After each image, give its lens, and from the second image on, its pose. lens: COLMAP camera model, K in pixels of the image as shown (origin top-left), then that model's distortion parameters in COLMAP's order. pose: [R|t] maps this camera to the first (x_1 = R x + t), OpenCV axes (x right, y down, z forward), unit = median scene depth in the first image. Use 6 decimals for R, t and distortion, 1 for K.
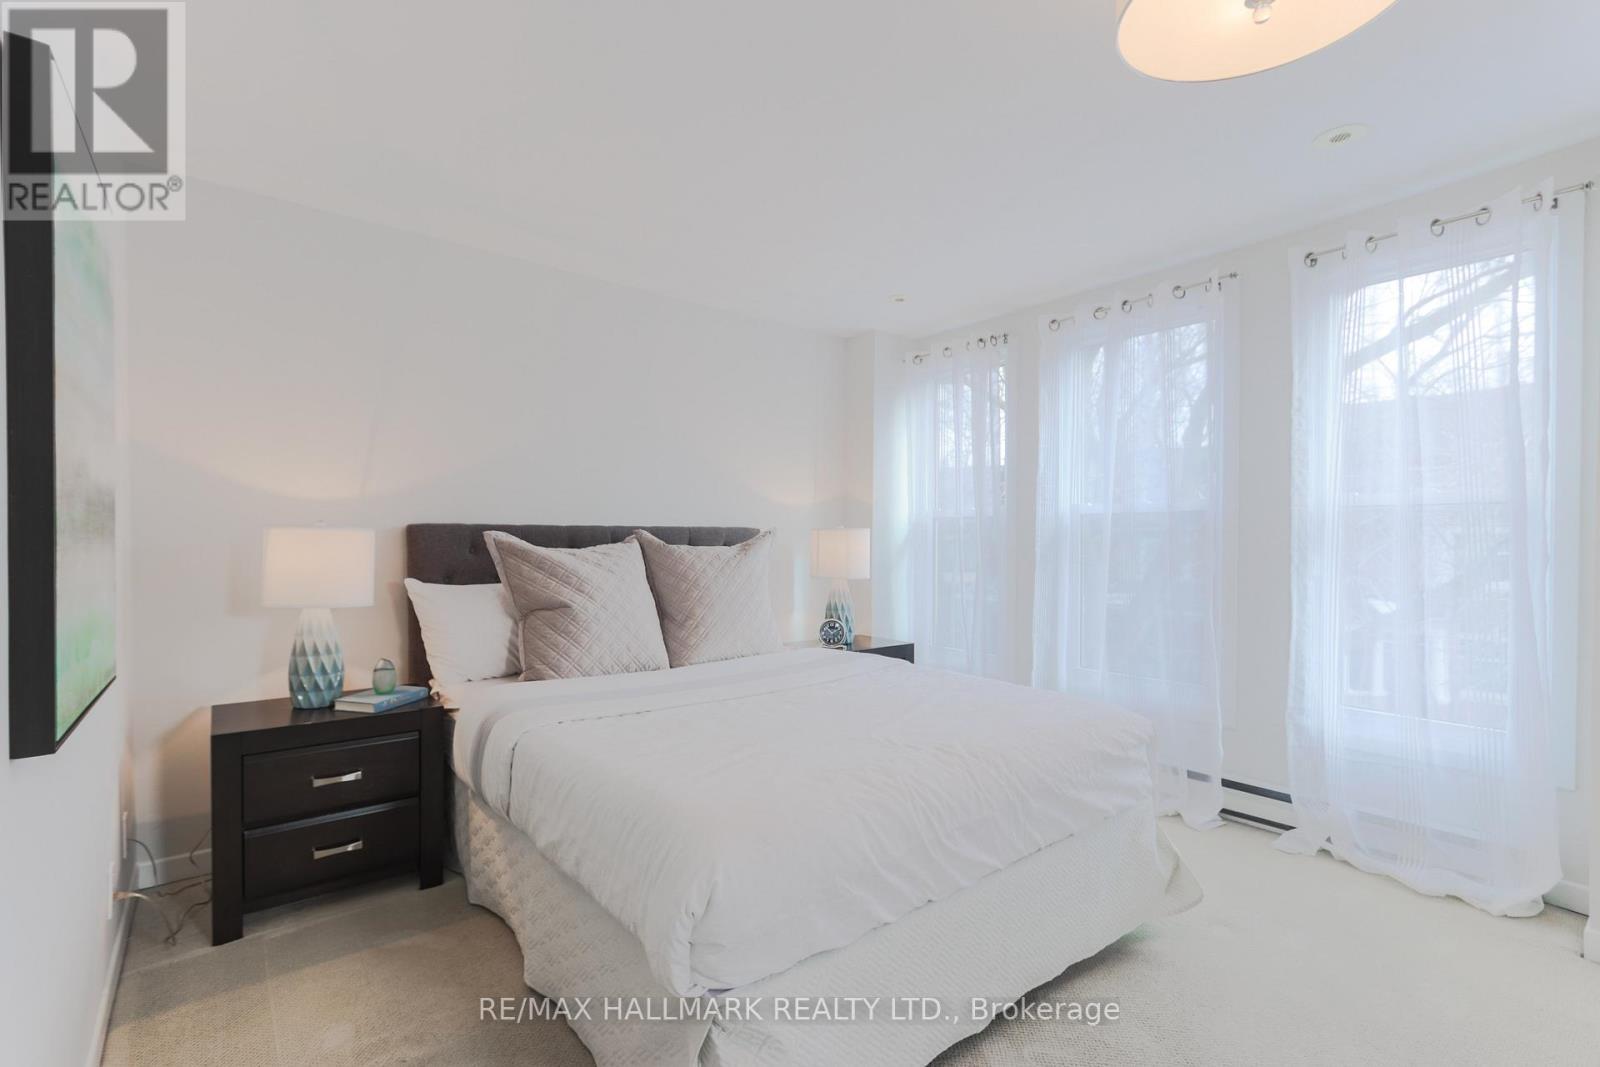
lens RADIAL K [[743.3, 0, 800.3], [0, 743.3, 536.6], [0, 0, 1]] dist [0.000758, 0.002419]
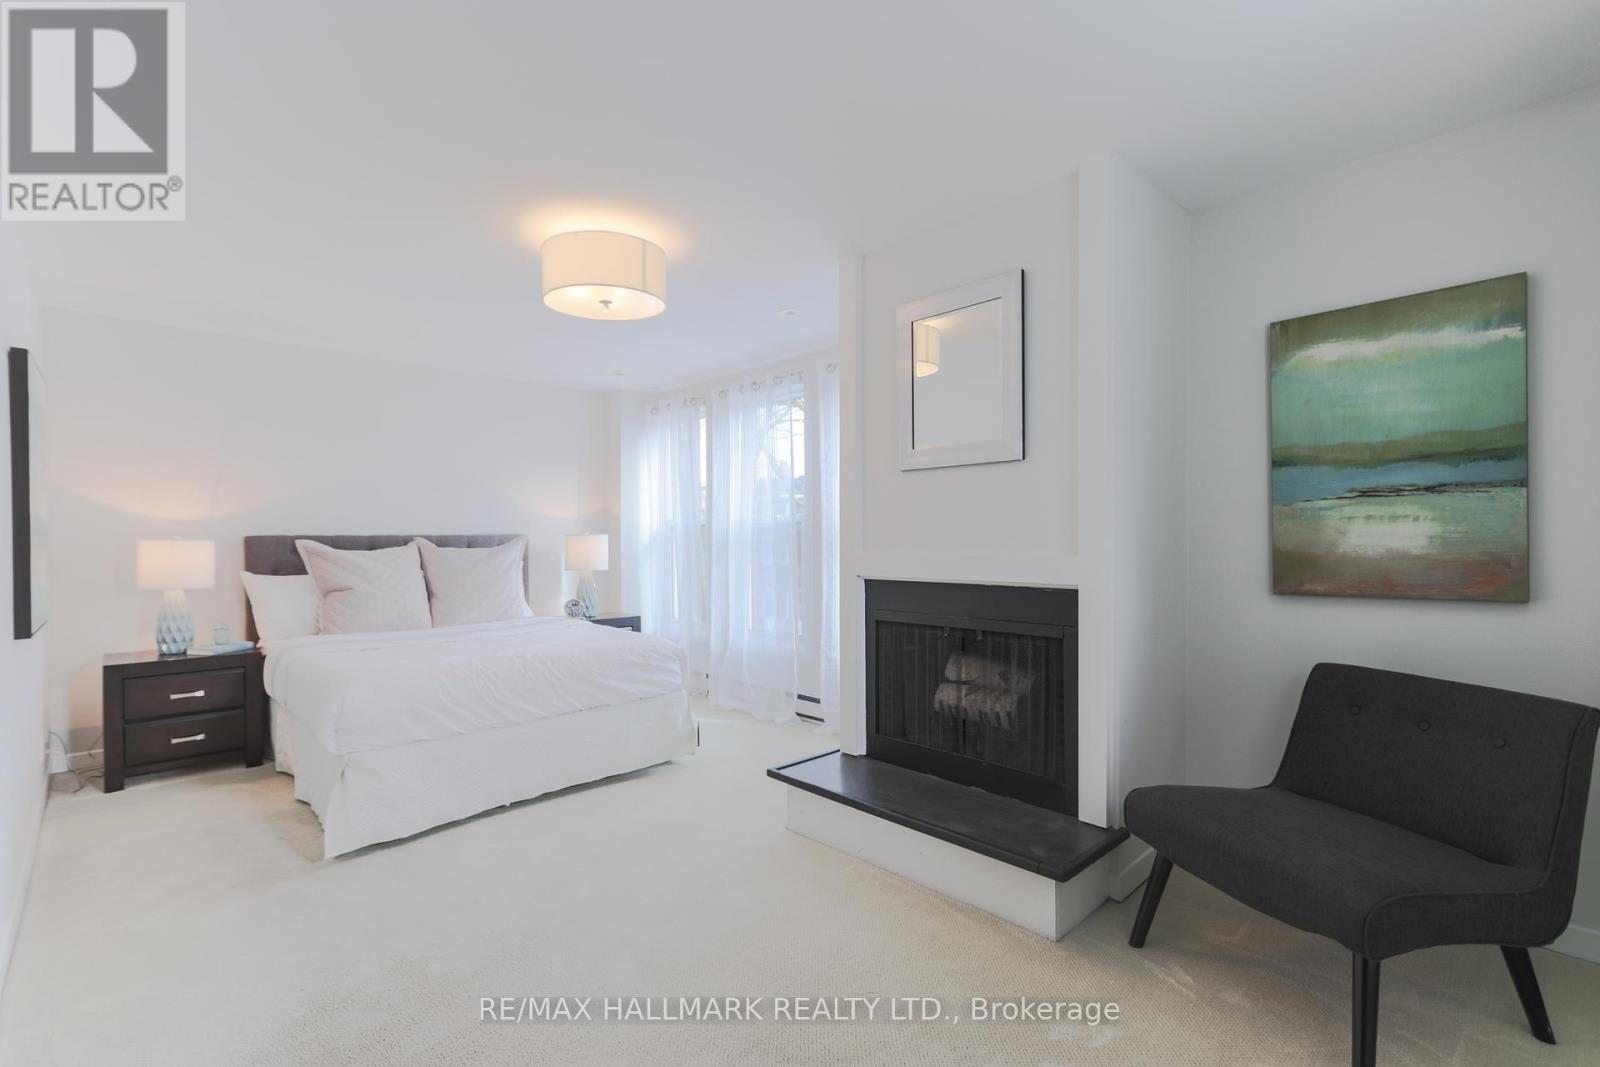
lens RADIAL K [[743.3, 0, 798.2], [0, 743.3, 532.5], [0, 0, 1]] dist [0.000758, 0.002419]
pose [[0.996818, -0.007842, 0.079323, 0.512363], [0.008220, 0.999956, -0.004445, -0.008121], [-0.079285, 0.005083, 0.996839, -0.640434]]
